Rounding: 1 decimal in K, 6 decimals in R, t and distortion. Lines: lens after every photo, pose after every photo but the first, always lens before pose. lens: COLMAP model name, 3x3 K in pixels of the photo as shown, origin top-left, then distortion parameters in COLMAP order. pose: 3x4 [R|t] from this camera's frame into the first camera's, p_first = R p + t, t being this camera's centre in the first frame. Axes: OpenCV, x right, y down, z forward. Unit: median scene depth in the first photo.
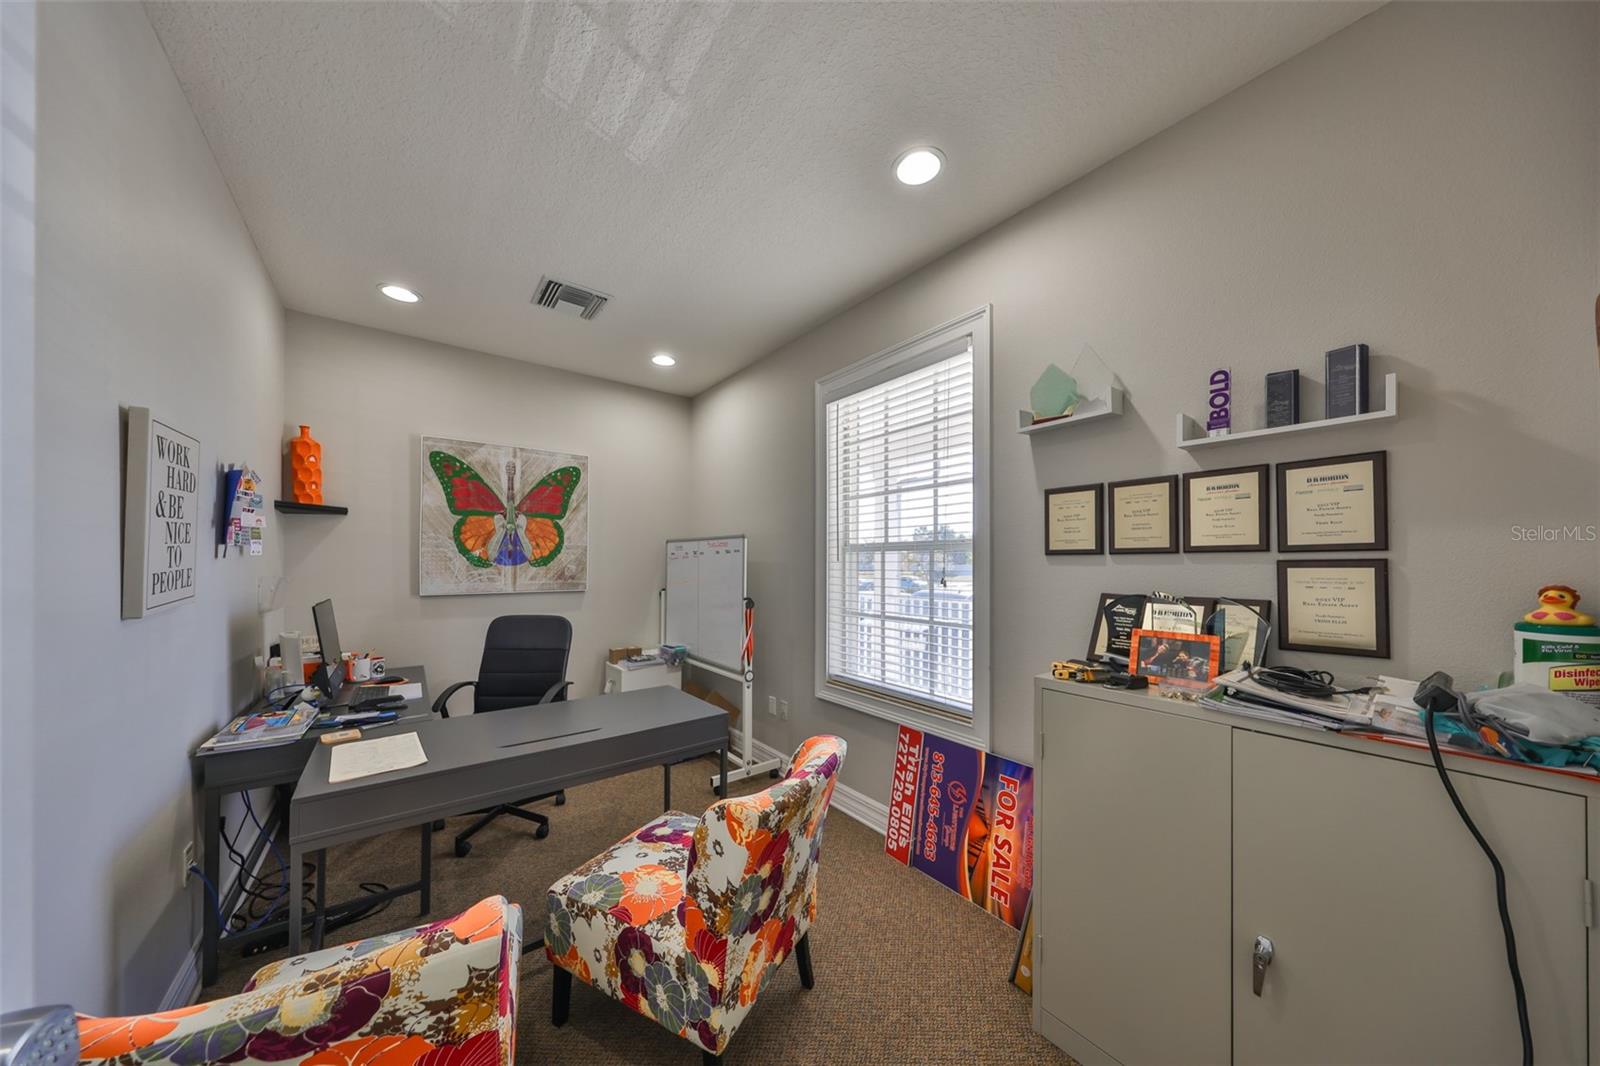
lens RADIAL K [[511.4, 0, 790.0], [0, 511.4, 562.6], [0, 0, 1]] dist [-0.004751, 0.001197]
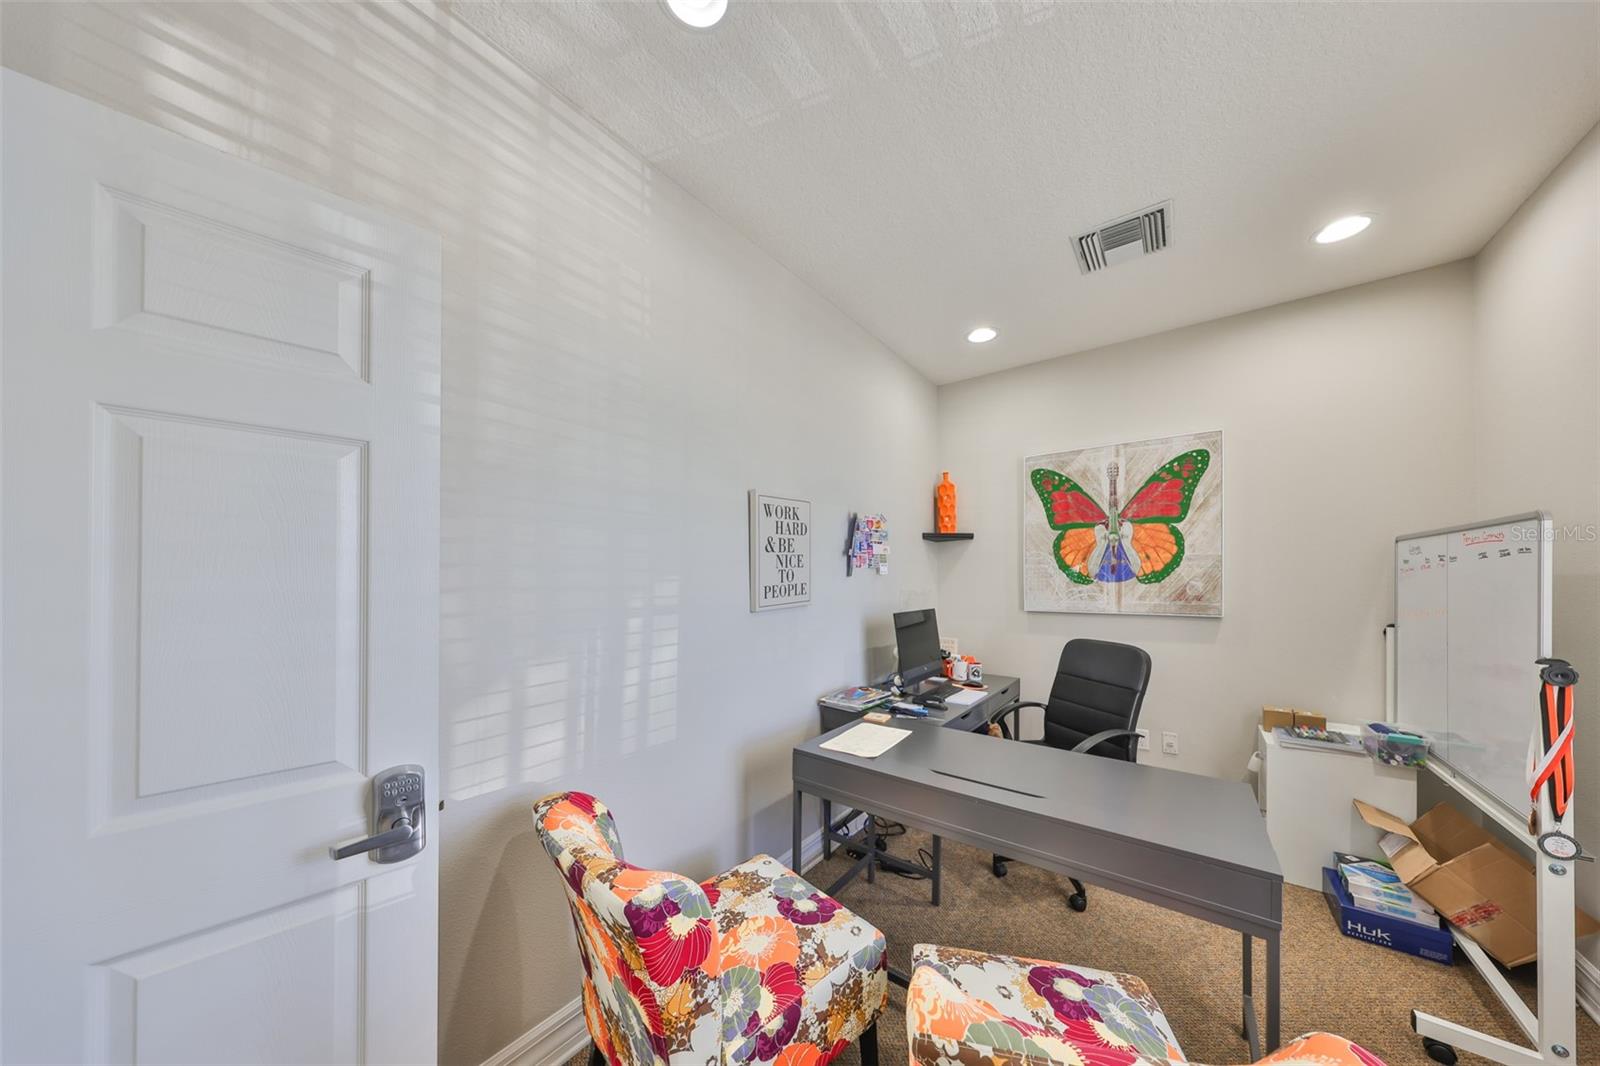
lens RADIAL K [[511.4, 0, 791.4], [0, 511.4, 575.3], [0, 0, 1]] dist [-0.004751, 0.001197]
pose [[0.251666, -0.010471, -0.967758, 0.158629], [0.003527, 0.999945, -0.009902, 0.000986], [0.967808, -0.000922, 0.251689, 0.262181]]
